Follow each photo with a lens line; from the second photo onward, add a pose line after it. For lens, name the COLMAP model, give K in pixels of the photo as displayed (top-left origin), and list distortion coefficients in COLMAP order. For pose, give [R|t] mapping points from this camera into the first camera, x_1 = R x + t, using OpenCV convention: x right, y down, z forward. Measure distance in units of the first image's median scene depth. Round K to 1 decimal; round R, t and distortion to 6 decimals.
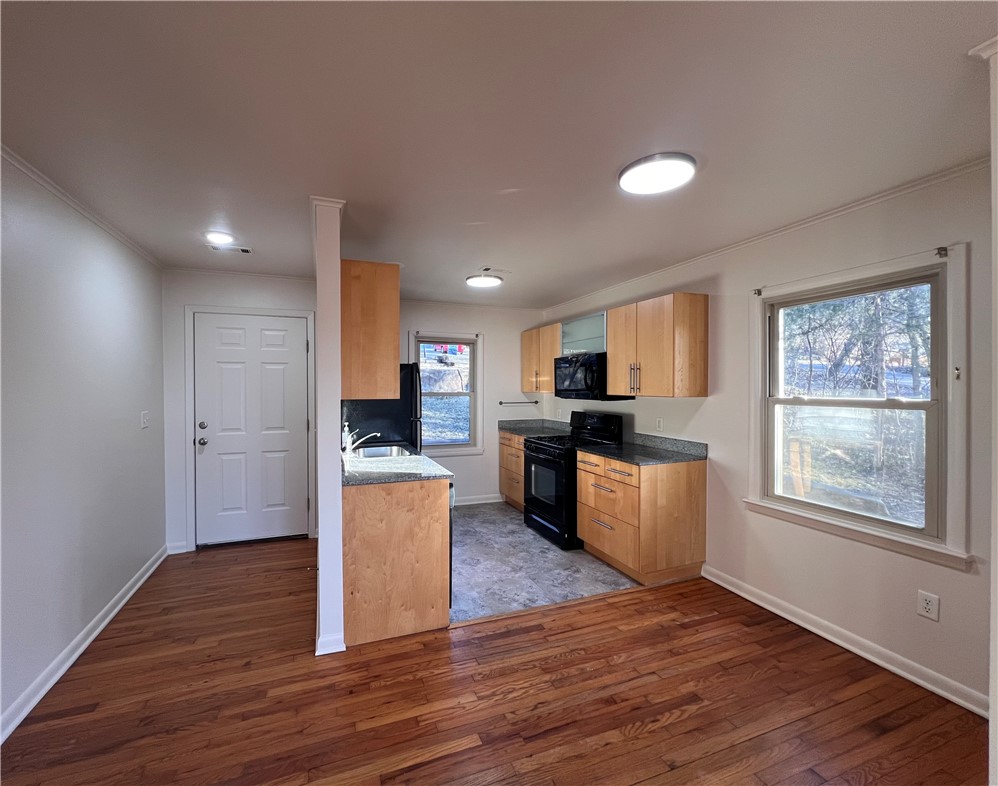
lens RADIAL K [[421.9, 0, 471.8], [0, 421.9, 390.2], [0, 0, 1]] dist [-0.000476, 0.000174]
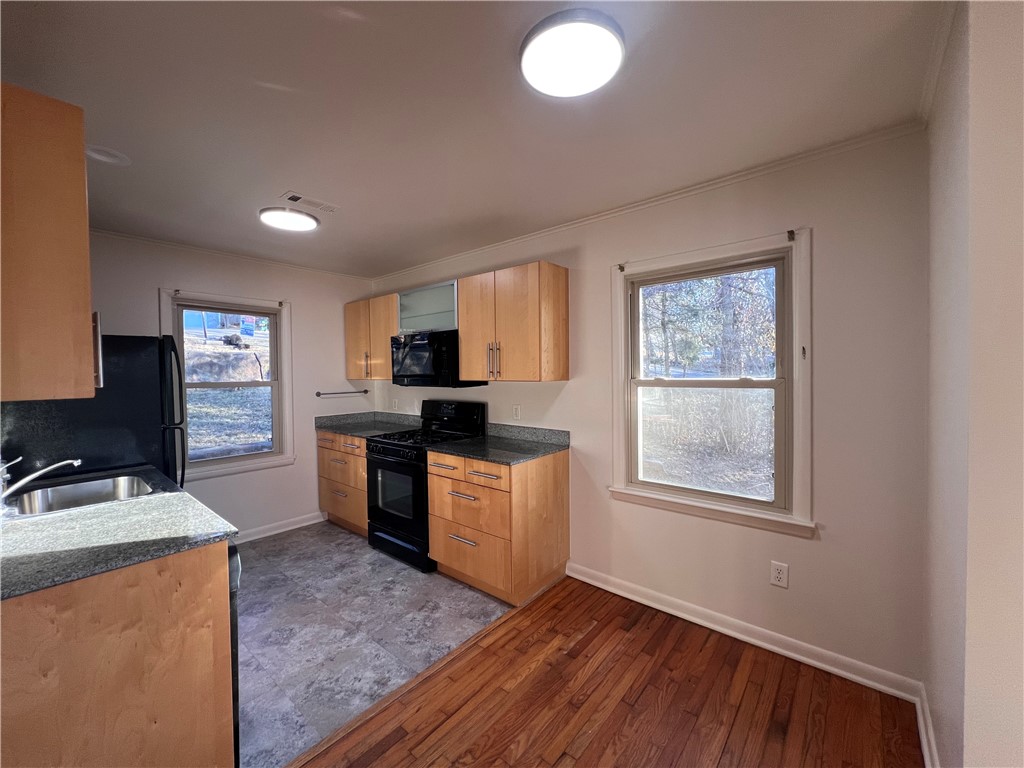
lens RADIAL K [[410.6, 0, 510.2], [0, 410.6, 381.5], [0, 0, 1]] dist [-0.002400, 0.000180]
pose [[0.868643, -0.022138, 0.494944, 0.004696], [0.016563, 0.999740, 0.015648, 0.002527], [-0.495162, -0.005395, 0.868784, 0.288048]]
